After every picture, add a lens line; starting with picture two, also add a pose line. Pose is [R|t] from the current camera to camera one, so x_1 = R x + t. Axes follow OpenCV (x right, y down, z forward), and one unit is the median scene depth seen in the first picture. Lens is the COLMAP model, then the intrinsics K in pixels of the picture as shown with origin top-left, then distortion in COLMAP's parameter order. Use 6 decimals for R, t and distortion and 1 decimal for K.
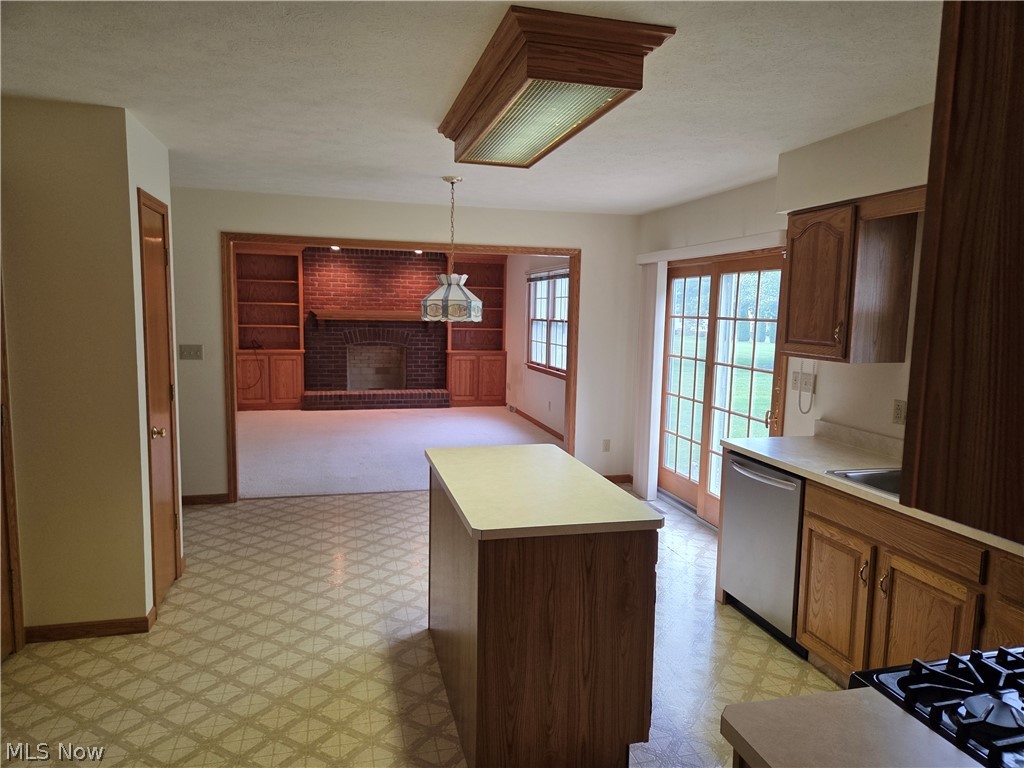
lens RADIAL K [[685.7, 0, 514.0], [0, 685.7, 386.0], [0, 0, 1]] dist [0.069535, -0.052232]
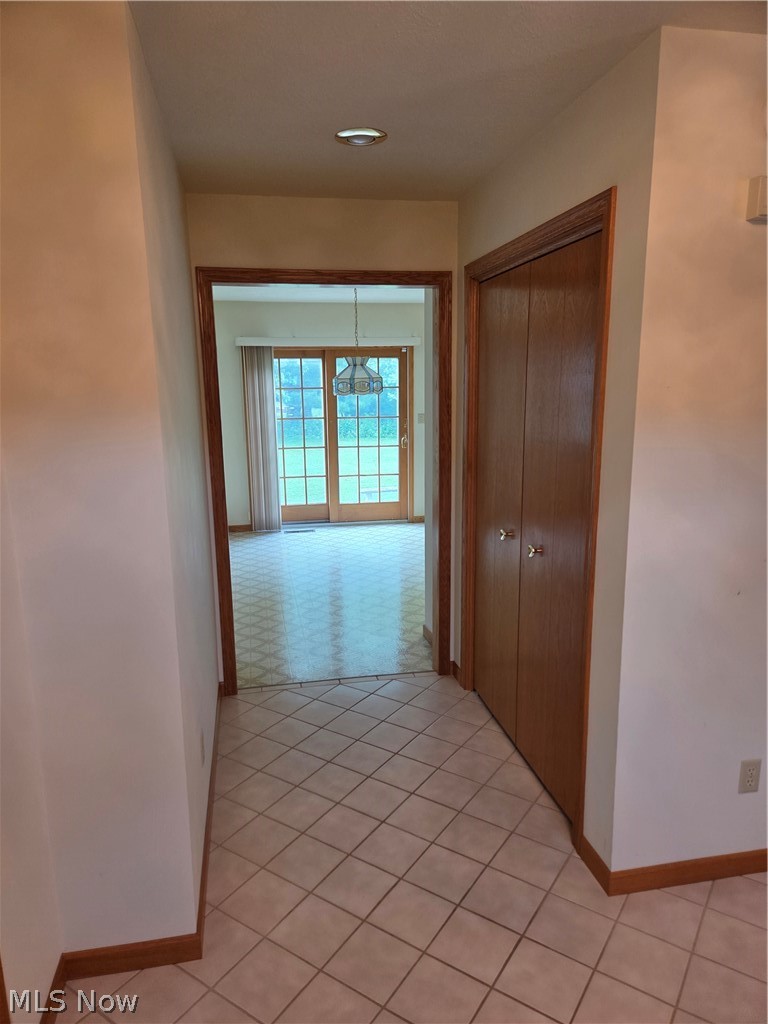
lens RADIAL K [[679.0, 0, 370.4], [0, 679.0, 520.8], [0, 0, 1]] dist [0.073492, -0.050068]
pose [[0.074061, -0.221563, 0.972329, -1.342263], [0.132668, 0.968530, 0.210592, -0.131412], [-0.988390, 0.113401, 0.101125, 0.882638]]
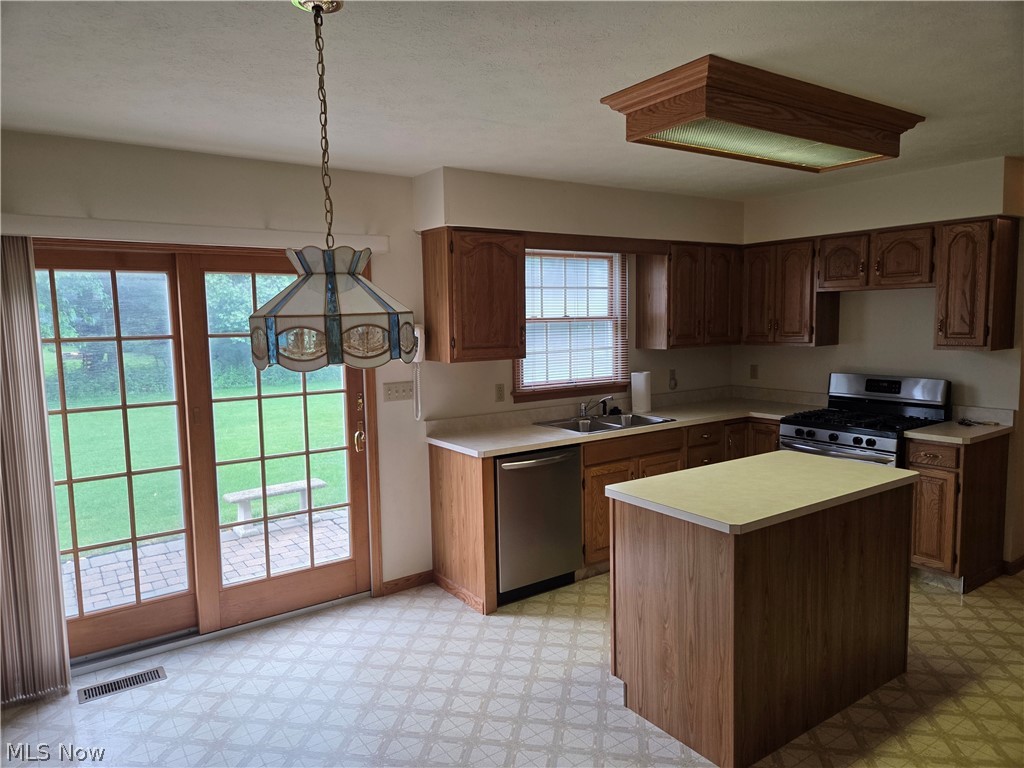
lens RADIAL K [[685.7, 0, 514.0], [0, 685.7, 386.0], [0, 0, 1]] dist [0.069535, -0.052232]
pose [[-0.355071, -0.110289, 0.928311, -0.501462], [0.117757, 0.979830, 0.161451, -0.137004], [-0.927393, 0.166642, -0.334922, 1.046850]]
